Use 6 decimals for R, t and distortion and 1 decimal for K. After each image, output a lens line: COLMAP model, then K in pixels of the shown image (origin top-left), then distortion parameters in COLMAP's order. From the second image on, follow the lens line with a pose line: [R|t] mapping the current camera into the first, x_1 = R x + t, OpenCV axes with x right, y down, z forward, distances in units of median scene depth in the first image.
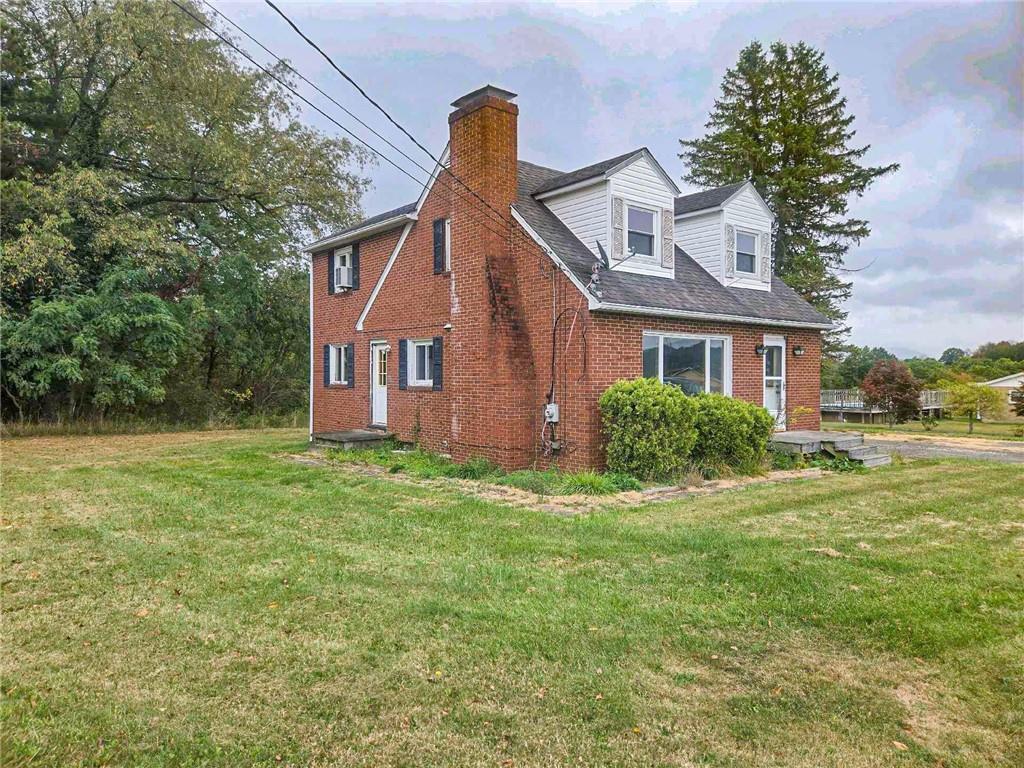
lens RADIAL K [[696.1, 0, 512.0], [0, 696.1, 384.0], [0, 0, 1]] dist [-0.004401, -0.003735]
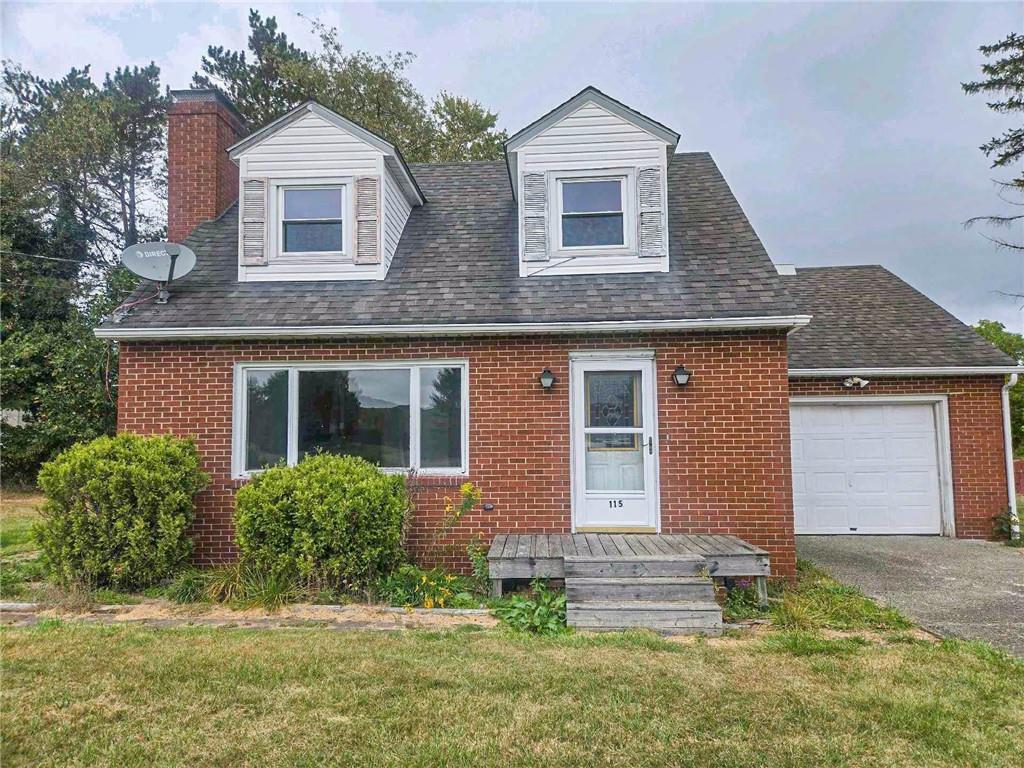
lens RADIAL K [[696.1, 0, 512.0], [0, 696.1, 384.0], [0, 0, 1]] dist [-0.004401, -0.003735]
pose [[0.744007, -0.049858, -0.666309, 0.805654], [0.004467, 0.997561, -0.069657, -0.008675], [0.668157, 0.048849, 0.742415, 0.652889]]
